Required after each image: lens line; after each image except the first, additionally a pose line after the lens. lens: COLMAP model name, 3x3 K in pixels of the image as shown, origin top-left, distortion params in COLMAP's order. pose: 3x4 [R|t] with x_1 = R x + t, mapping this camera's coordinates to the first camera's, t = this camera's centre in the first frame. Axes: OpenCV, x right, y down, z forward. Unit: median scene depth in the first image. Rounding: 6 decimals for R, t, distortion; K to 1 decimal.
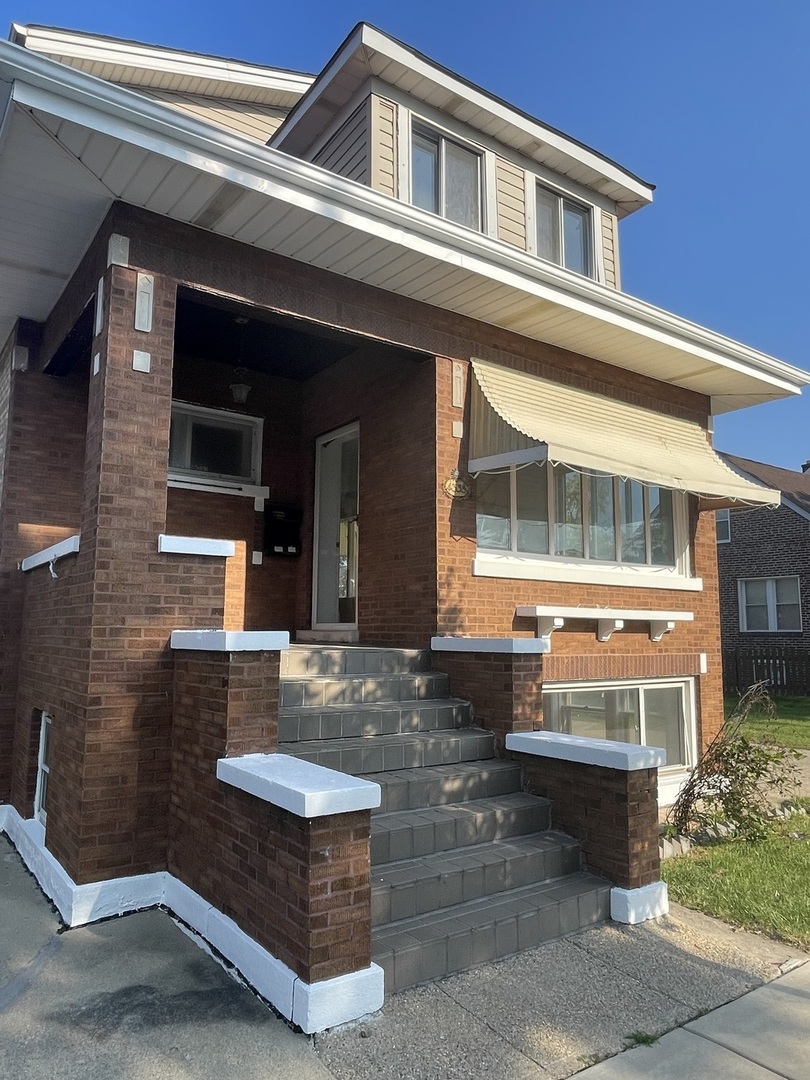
lens RADIAL K [[747.0, 0, 396.5], [0, 747.0, 543.0], [0, 0, 1]] dist [-0.015203, 0.001984]
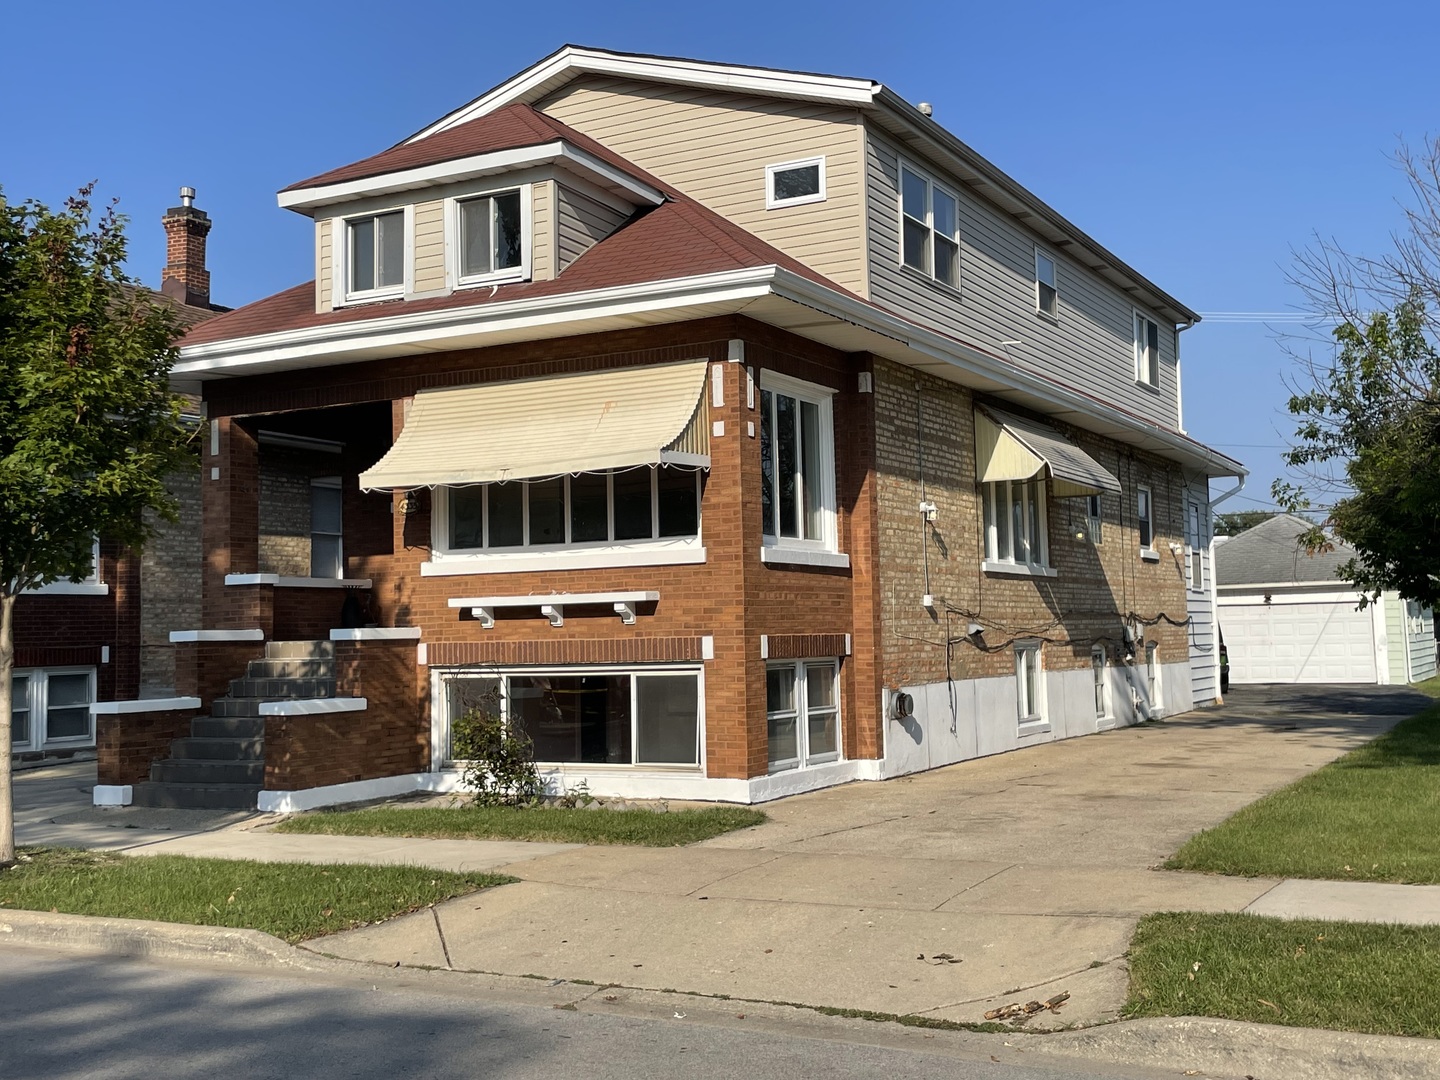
lens RADIAL K [[1589.1, 0, 721.9], [0, 1589.1, 530.5], [0, 0, 1]] dist [0.056811, 0.000000]
pose [[0.450202, -0.079119, -0.889415, 2.666926], [0.135989, 0.990523, -0.019279, 0.086791], [0.882511, -0.112271, 0.456694, 0.267553]]
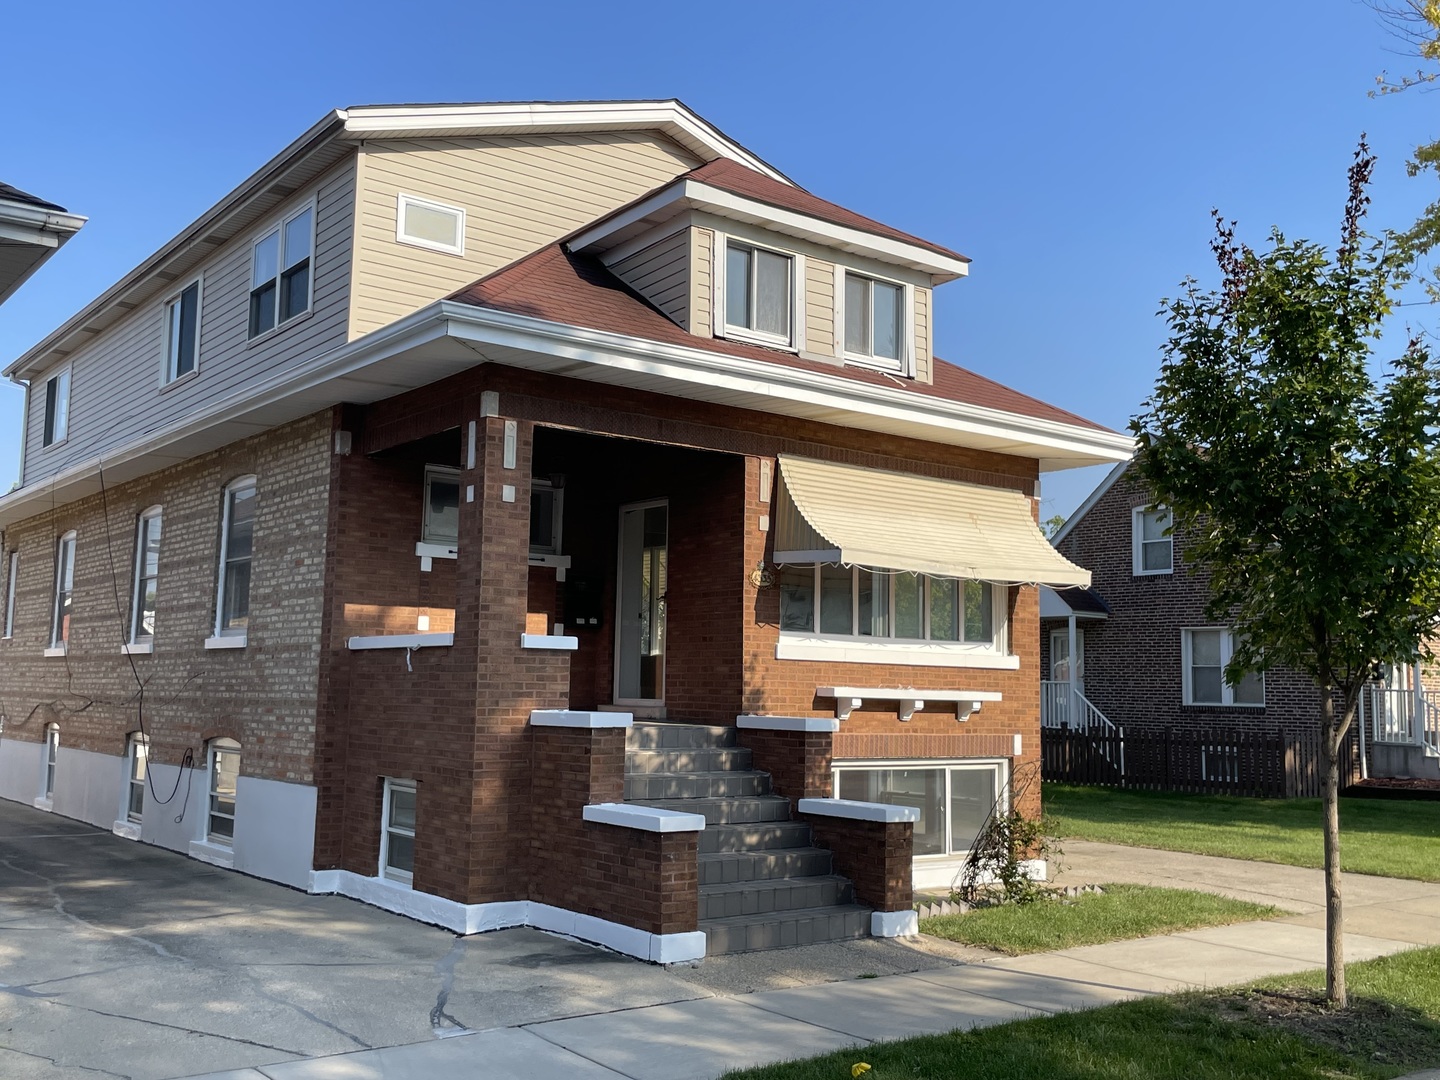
lens RADIAL K [[1423.9, 0, 714.1], [0, 1423.9, 529.7], [0, 0, 1]] dist [0.083038, 0.000000]
pose [[0.999266, 0.016202, 0.034720, -0.063677], [-0.016508, 0.999827, 0.008539, -0.164366], [-0.034576, -0.009106, 0.999361, -1.088593]]
